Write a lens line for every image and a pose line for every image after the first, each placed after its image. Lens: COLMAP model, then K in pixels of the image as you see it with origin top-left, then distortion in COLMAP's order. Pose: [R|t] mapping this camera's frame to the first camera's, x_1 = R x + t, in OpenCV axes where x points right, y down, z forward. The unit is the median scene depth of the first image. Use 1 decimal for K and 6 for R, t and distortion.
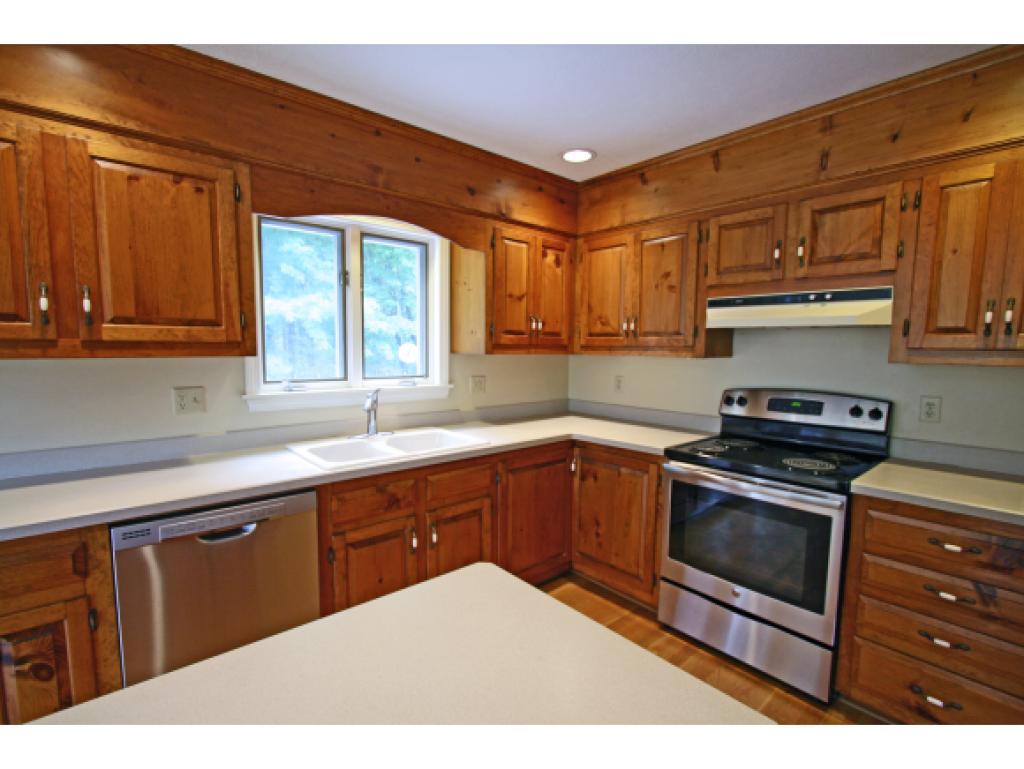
lens RADIAL K [[477.9, 0, 510.1], [0, 477.9, 391.2], [0, 0, 1]] dist [-0.014489, -0.000125]
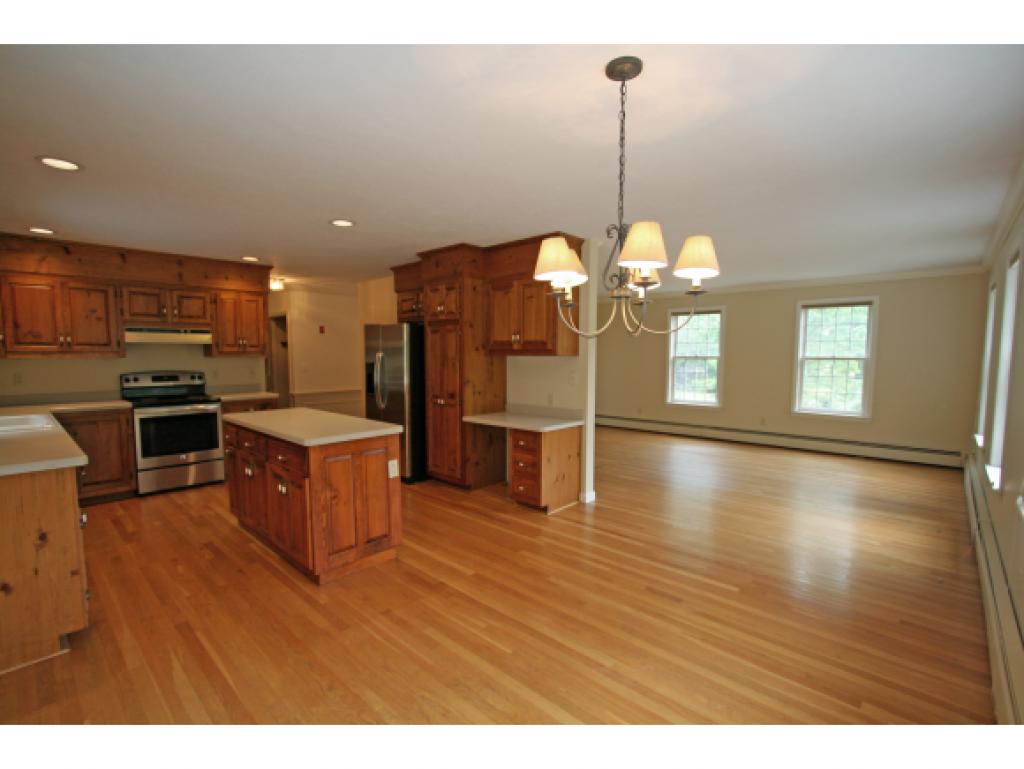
lens RADIAL K [[477.9, 0, 510.1], [0, 477.9, 391.2], [0, 0, 1]] dist [-0.014489, -0.000125]
pose [[-0.112759, -0.093919, 0.989174, -1.835164], [0.087105, 0.990756, 0.103999, 0.001282], [-0.989797, 0.097889, -0.103536, -0.354291]]
